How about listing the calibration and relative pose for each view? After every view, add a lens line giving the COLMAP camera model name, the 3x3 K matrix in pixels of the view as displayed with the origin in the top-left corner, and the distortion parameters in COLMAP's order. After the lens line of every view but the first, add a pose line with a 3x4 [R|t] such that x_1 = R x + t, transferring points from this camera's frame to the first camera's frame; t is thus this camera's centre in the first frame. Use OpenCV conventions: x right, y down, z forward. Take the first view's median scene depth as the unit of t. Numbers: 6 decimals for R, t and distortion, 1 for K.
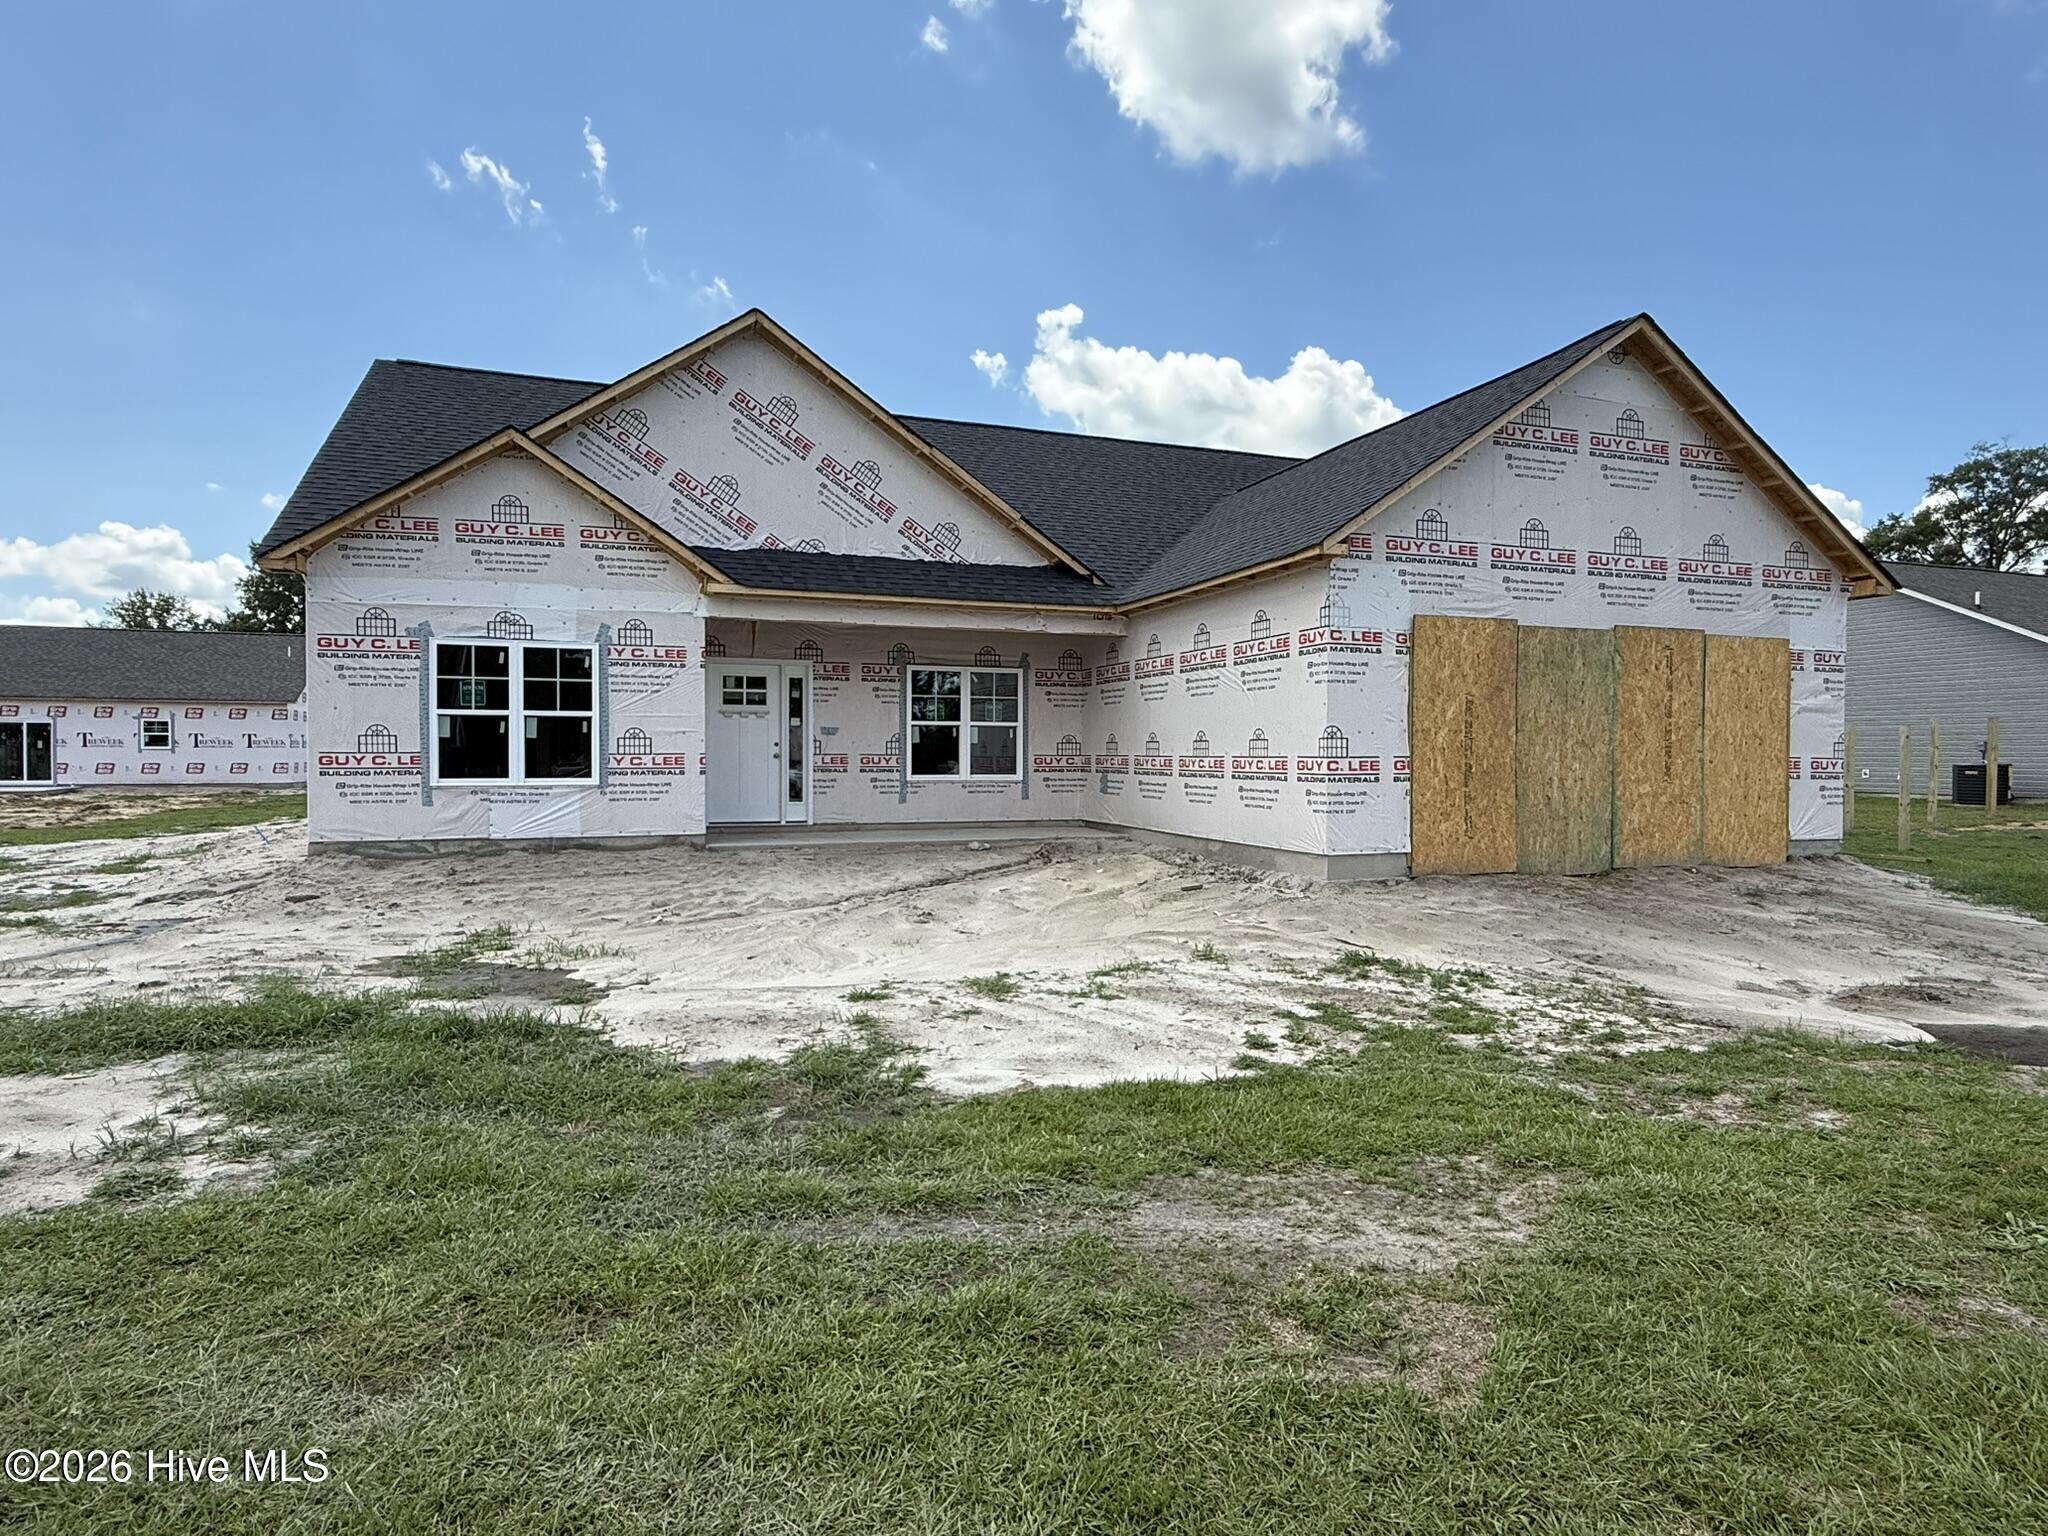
lens RADIAL K [[1131.5, 0, 1021.1], [0, 1131.5, 758.2], [0, 0, 1]] dist [-0.034256, 0.000643]
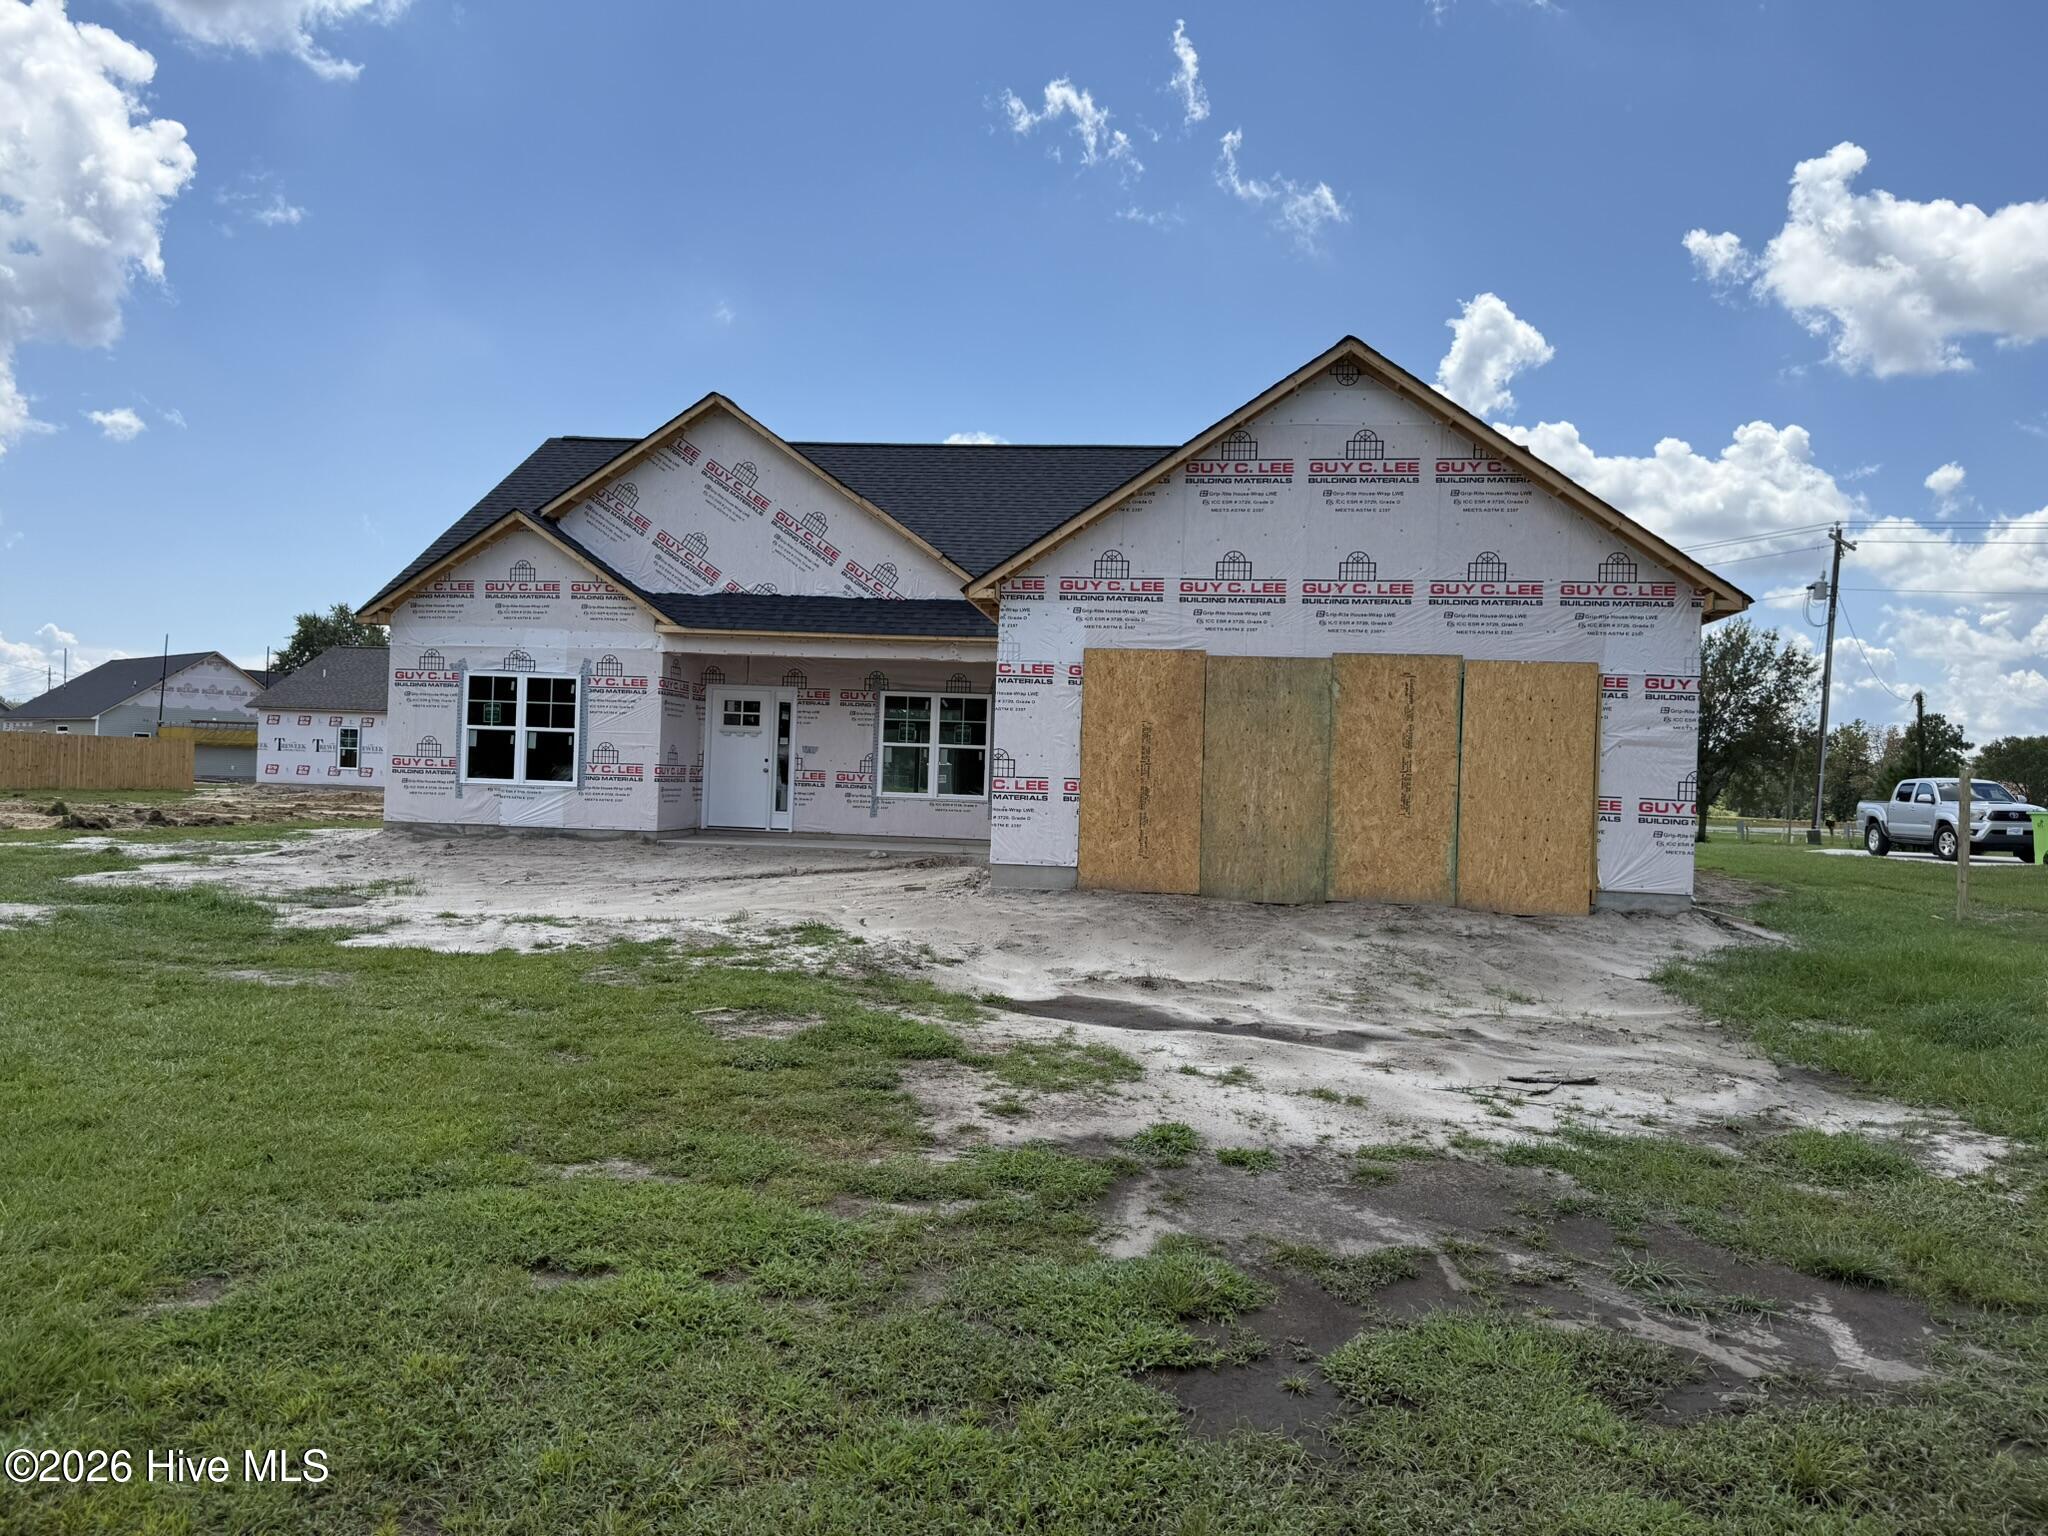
lens RADIAL K [[1448.0, 0, 1025.6], [0, 1448.0, 766.2], [0, 0, 1]] dist [0.028997, -0.006855]
pose [[0.898973, 0.023470, -0.437374, 0.791593], [-0.033194, 0.999342, -0.014601, 0.007685], [0.436744, 0.027644, 0.899161, -0.242998]]
